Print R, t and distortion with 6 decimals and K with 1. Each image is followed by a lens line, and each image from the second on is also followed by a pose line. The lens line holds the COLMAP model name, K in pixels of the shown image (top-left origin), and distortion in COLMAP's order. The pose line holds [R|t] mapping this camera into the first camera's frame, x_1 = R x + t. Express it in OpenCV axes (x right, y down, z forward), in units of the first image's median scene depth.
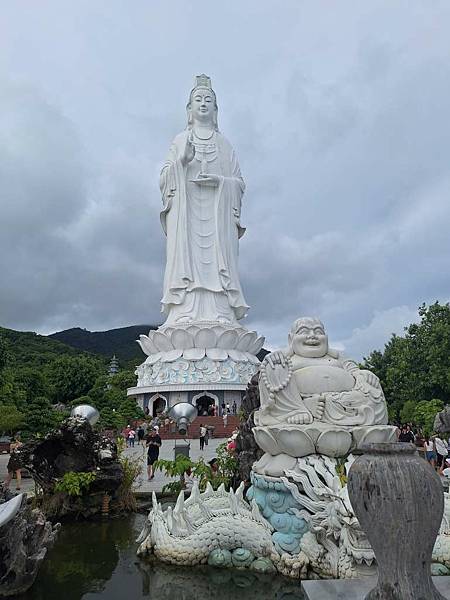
lens RADIAL K [[404.4, 0, 227.3], [0, 404.4, 295.2], [0, 0, 1]] dist [0.133254, -0.147479]
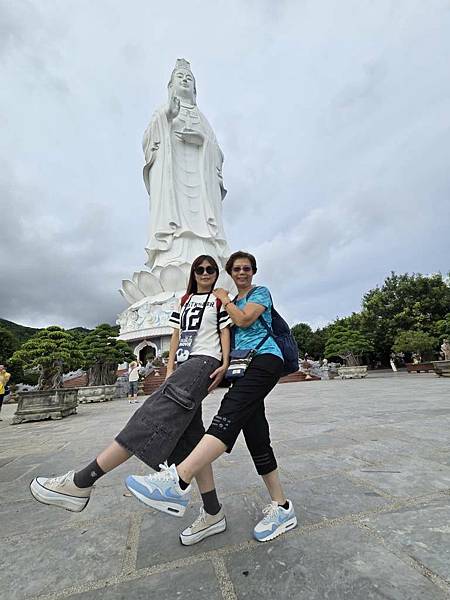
lens RADIAL K [[248.1, 0, 225.0], [0, 248.1, 300.0], [0, 0, 1]] dist [0.002097, -0.000124]
pose [[0.983444, -0.006171, 0.181108, -0.087512], [0.009089, 0.999842, -0.015288, 0.144476], [-0.180985, 0.016681, 0.983344, 0.407752]]
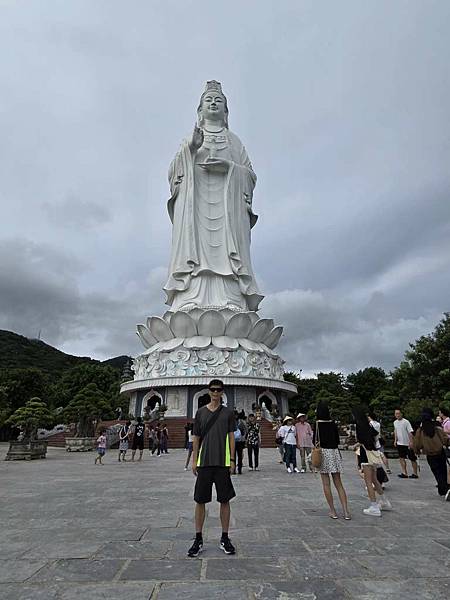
lens RADIAL K [[325.6, 0, 226.3], [0, 325.6, 295.0], [0, 0, 1]] dist [-0.002940, 0.000027]
pose [[0.998772, -0.010614, -0.048389, 0.008287], [0.005551, 0.994603, -0.103602, 0.103780], [0.049228, 0.103206, 0.993441, 0.297803]]
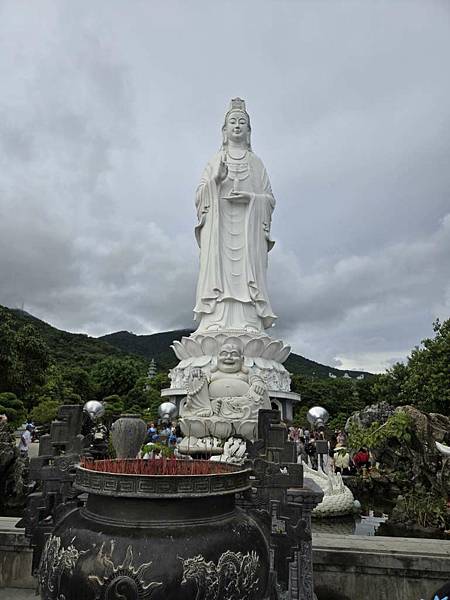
lens RADIAL K [[393.0, 0, 225.0], [0, 393.0, 300.0], [0, 0, 1]] dist [0.081772, 0.001096]
pose [[0.994689, 0.015586, -0.101742, 0.025768], [-0.016264, 0.999851, -0.005838, -0.007406], [0.101636, 0.007461, 0.994794, -0.029968]]
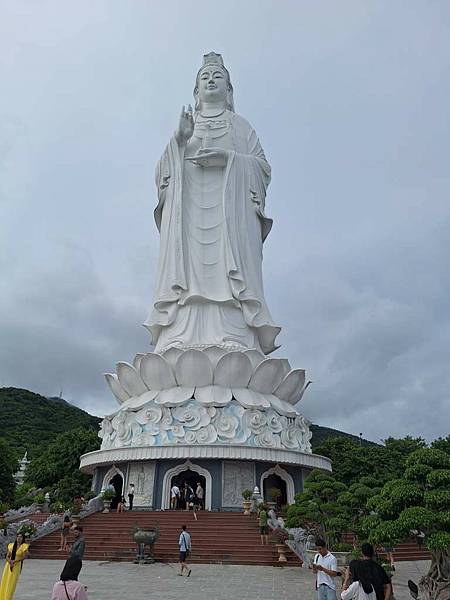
lens RADIAL K [[412.7, 0, 217.1], [0, 412.7, 302.1], [0, 0, 1]] dist [0.130968, -0.191031]
pose [[0.975303, -0.076769, -0.207103, 0.099276], [0.038569, 0.982442, -0.182540, 0.108578], [0.217480, 0.170044, 0.961139, 0.359981]]
